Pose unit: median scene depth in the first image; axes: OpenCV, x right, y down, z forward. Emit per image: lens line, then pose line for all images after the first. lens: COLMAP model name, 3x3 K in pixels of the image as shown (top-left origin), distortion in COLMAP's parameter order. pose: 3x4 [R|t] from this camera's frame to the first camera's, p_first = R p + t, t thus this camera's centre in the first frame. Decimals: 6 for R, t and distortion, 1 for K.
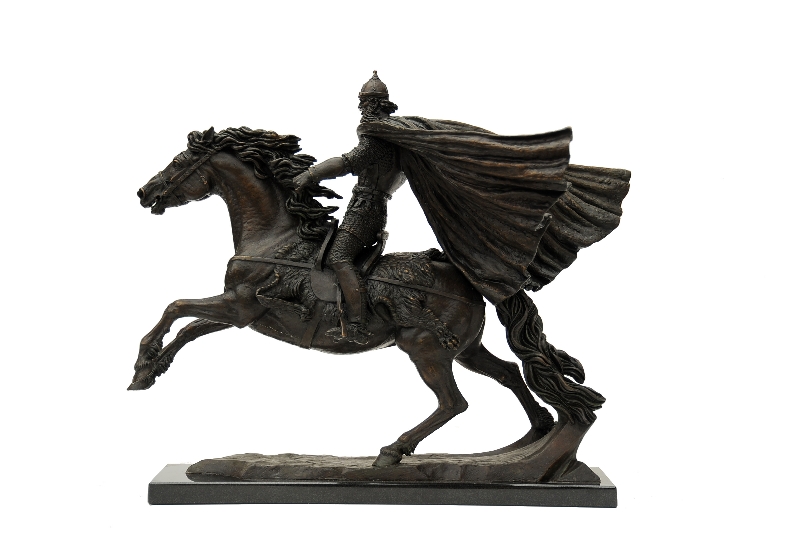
lens RADIAL K [[1728.2, 0, 400.0], [0, 1728.2, 266.5], [0, 0, 1]] dist [0.991528, 0.179013]
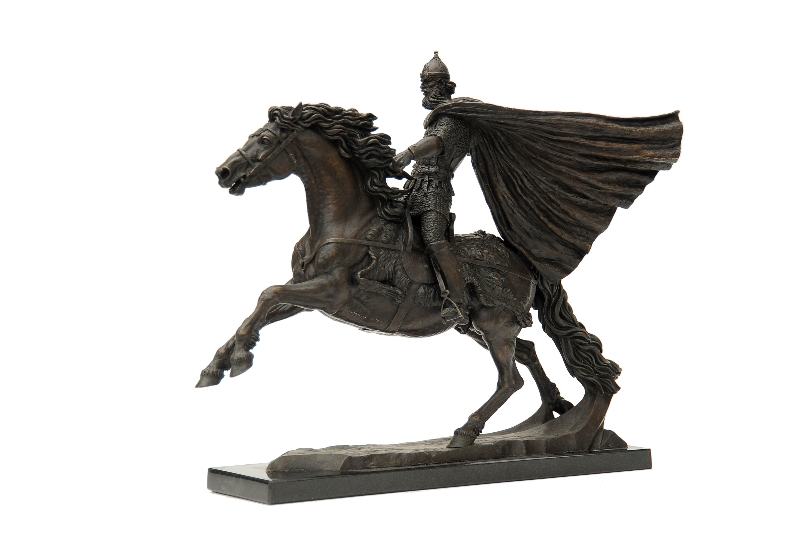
lens RADIAL K [[1728.2, 0, 400.0], [0, 1728.2, 266.5], [0, 0, 1]] dist [0.991528, 0.179013]
pose [[0.814462, -0.015867, 0.580001, -0.612010], [0.022168, 0.999747, -0.003780, 0.013681], [-0.579794, 0.015936, 0.814607, 0.203134]]
